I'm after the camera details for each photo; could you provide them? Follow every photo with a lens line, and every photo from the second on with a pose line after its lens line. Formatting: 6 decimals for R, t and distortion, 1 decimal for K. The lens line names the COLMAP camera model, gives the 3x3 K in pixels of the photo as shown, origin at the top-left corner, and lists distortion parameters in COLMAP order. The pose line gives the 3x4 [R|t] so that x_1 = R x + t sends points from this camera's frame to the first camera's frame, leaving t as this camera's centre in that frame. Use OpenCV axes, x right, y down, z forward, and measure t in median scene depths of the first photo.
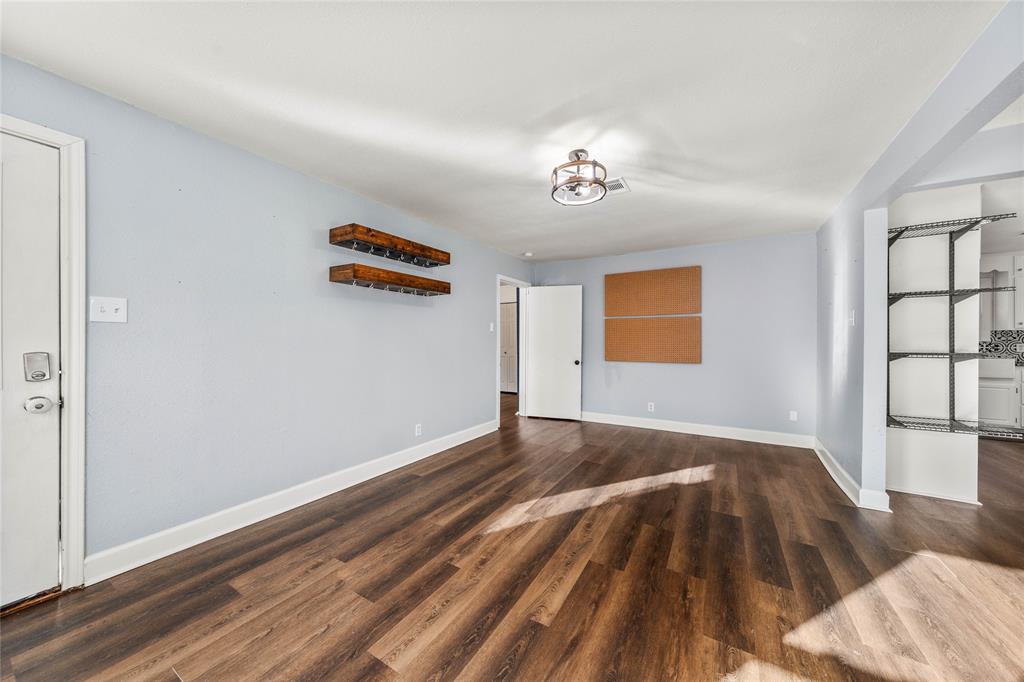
lens RADIAL K [[354.1, 0, 515.0], [0, 354.1, 342.0], [0, 0, 1]] dist [-0.000794, -0.000130]
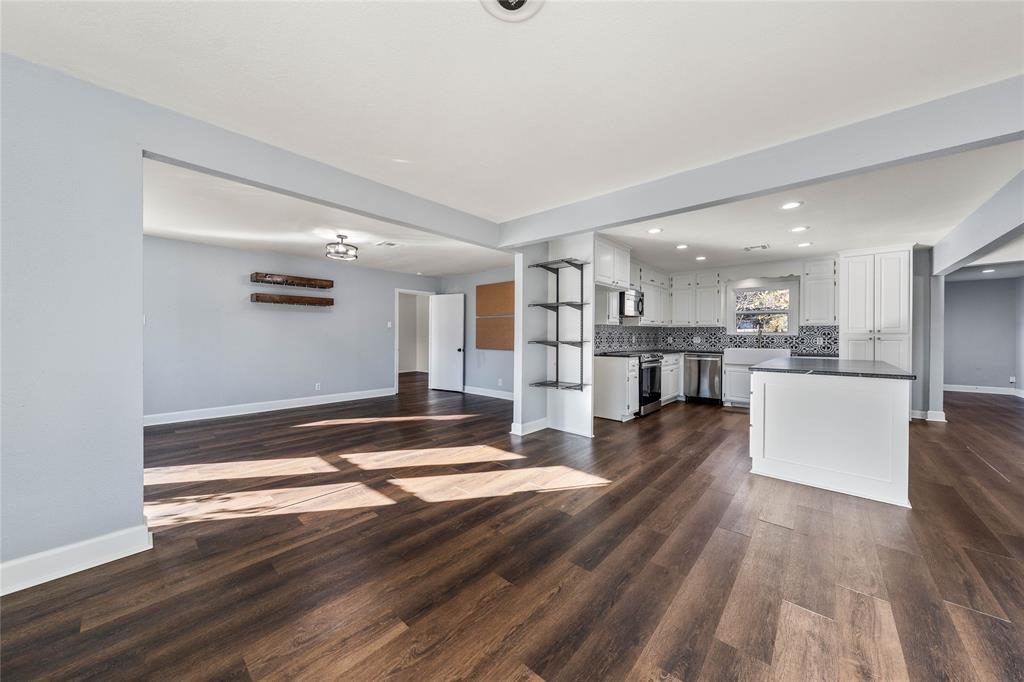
lens RADIAL K [[354.1, 0, 508.9], [0, 354.1, 337.9], [0, 0, 1]] dist [-0.000794, -0.000130]
pose [[0.980259, 0.003944, -0.197677, 0.929405], [-0.003415, 0.999990, 0.003013, 0.009533], [0.197687, -0.002278, 0.980263, -0.453346]]
